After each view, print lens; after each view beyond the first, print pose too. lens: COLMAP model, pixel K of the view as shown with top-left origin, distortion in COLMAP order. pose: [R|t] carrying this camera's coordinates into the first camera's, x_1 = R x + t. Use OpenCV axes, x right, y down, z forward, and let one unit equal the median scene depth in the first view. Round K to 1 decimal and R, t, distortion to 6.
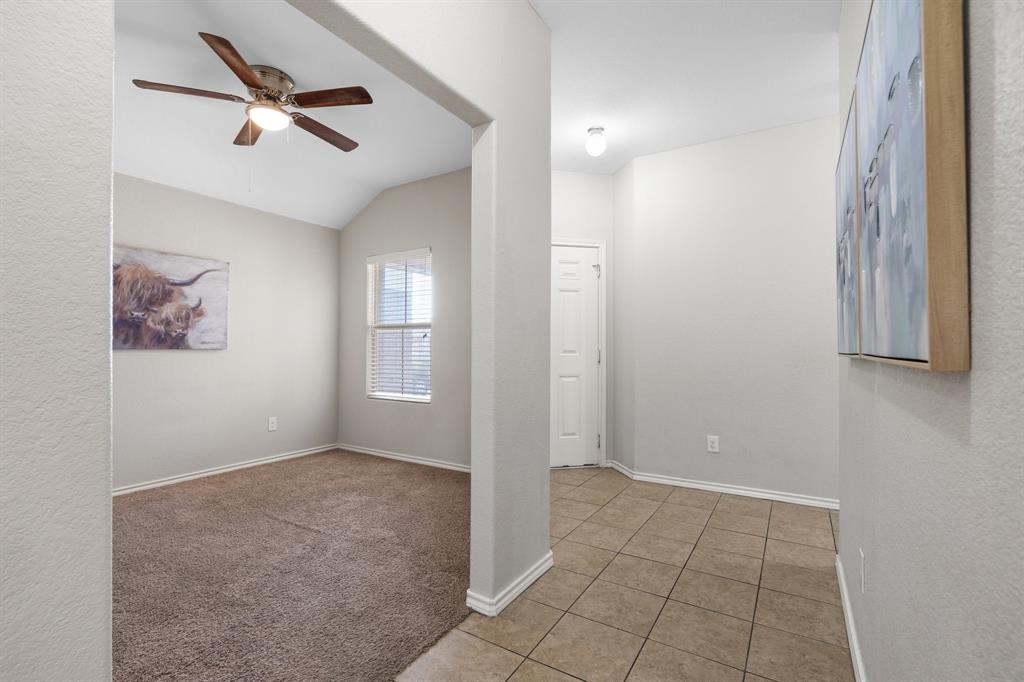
lens RADIAL K [[470.4, 0, 508.9], [0, 470.4, 345.2], [0, 0, 1]] dist [-0.001772, 0.002437]
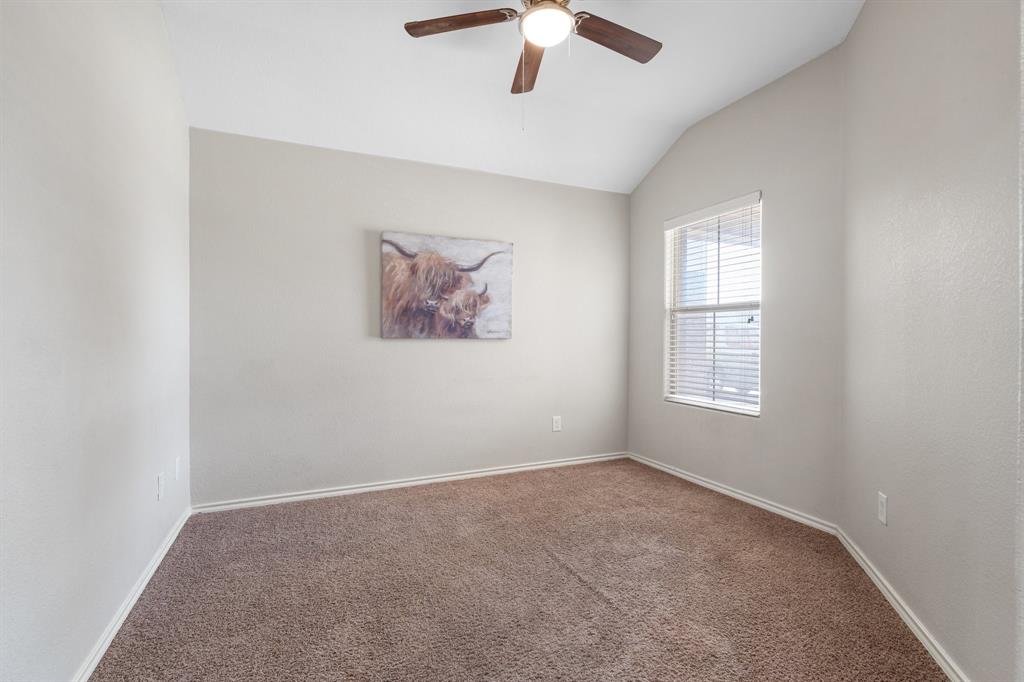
lens RADIAL K [[470.4, 0, 509.6], [0, 470.4, 341.4], [0, 0, 1]] dist [-0.001772, 0.002437]
pose [[0.836610, 0.005338, -0.547774, -0.108018], [0.003147, 0.999889, 0.014550, 0.000757], [0.547791, -0.013896, 0.836500, 0.247394]]
